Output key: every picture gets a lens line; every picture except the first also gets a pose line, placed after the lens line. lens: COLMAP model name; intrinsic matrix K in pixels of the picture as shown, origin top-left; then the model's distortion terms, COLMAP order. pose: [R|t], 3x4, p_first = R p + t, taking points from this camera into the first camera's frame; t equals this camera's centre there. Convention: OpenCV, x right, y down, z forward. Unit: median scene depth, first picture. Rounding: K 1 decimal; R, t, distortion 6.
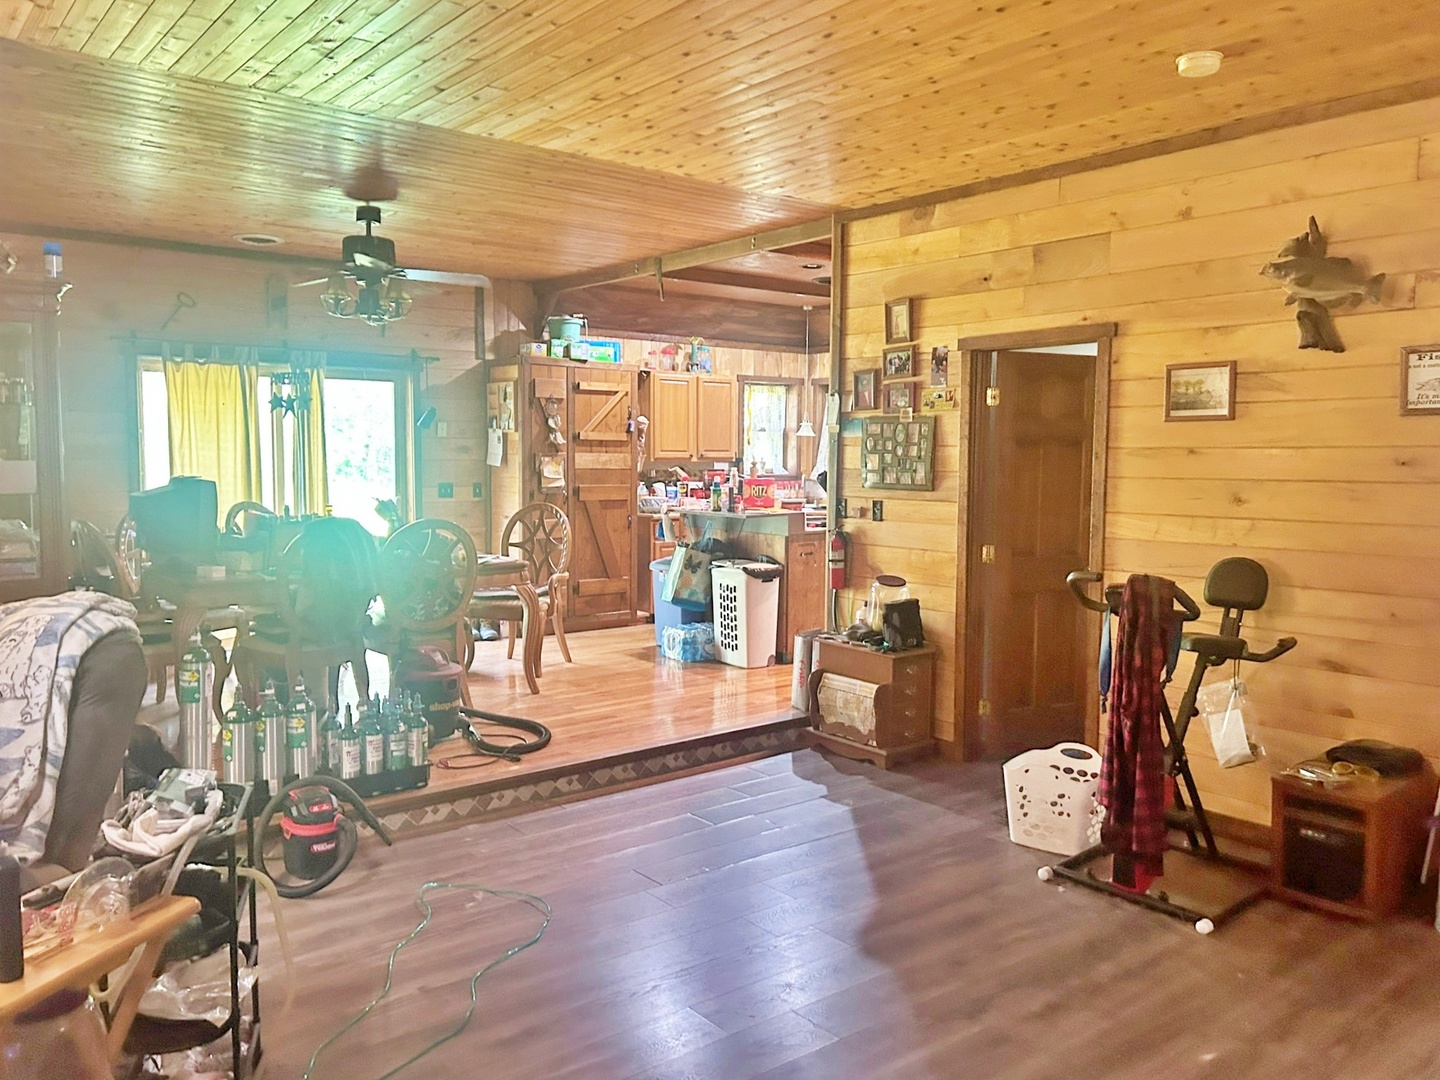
lens RADIAL K [[1125.3, 0, 724.2], [0, 1125.3, 542.1], [0, 0, 1]] dist [0.005517, -0.001903]
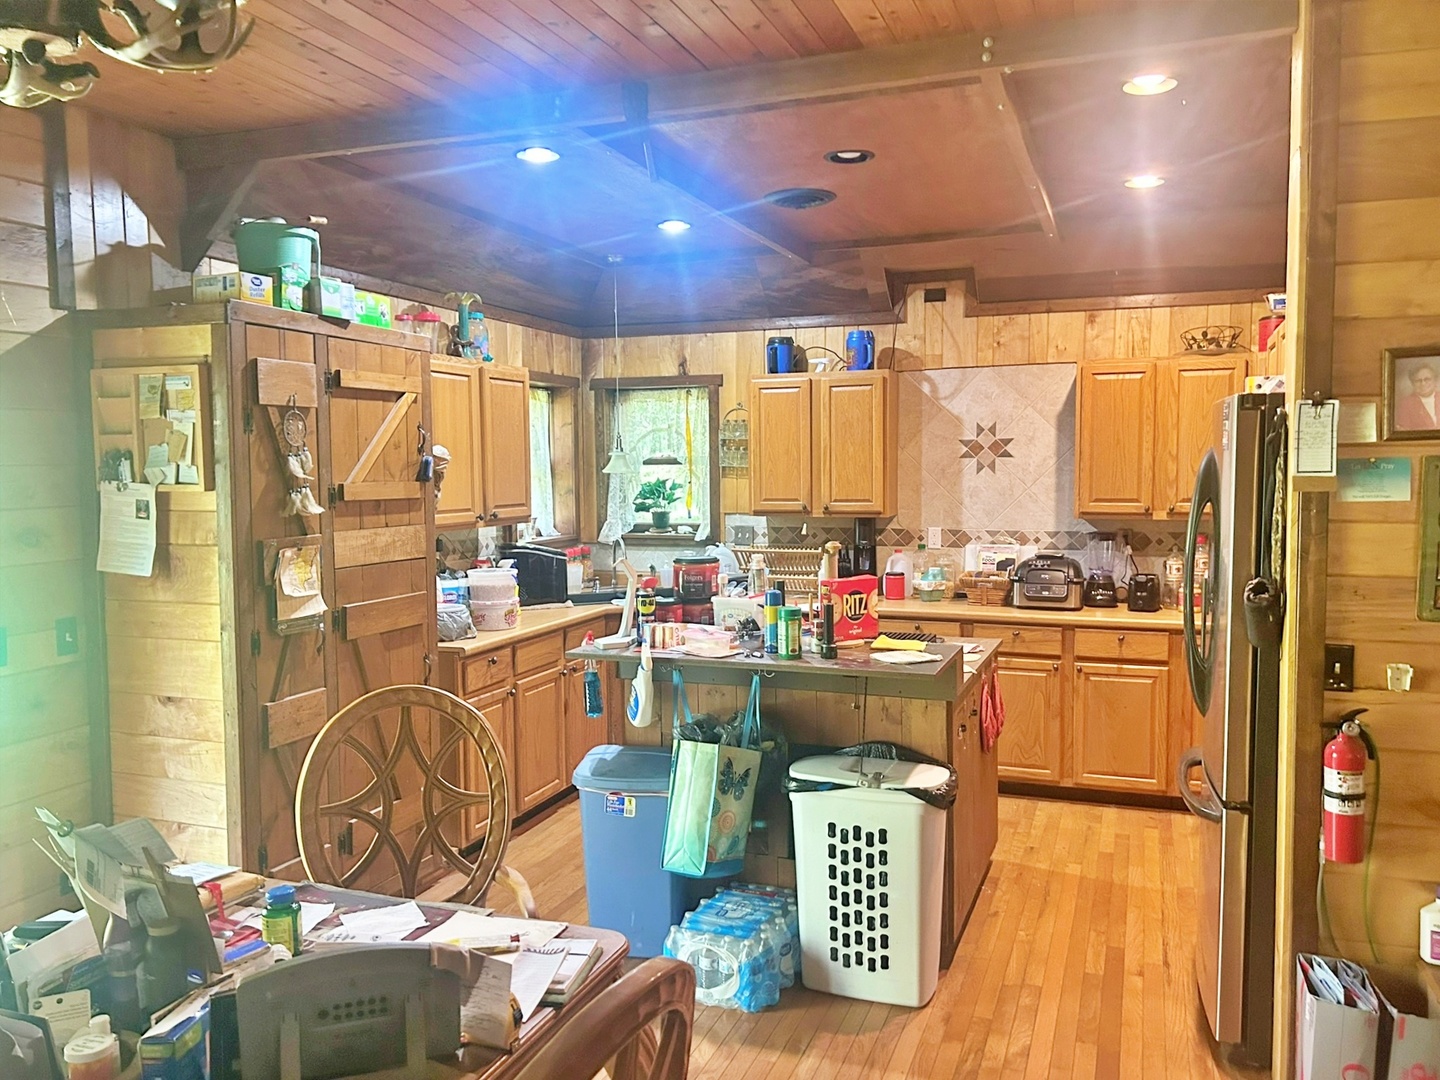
lens RADIAL K [[1125.3, 0, 718.9], [0, 1125.3, 532.3], [0, 0, 1]] dist [0.005517, -0.001903]
pose [[0.859629, -0.052157, 0.508249, -0.226906], [0.062765, 0.998021, -0.003741, -0.068644], [-0.507049, 0.035116, 0.861202, 0.551914]]
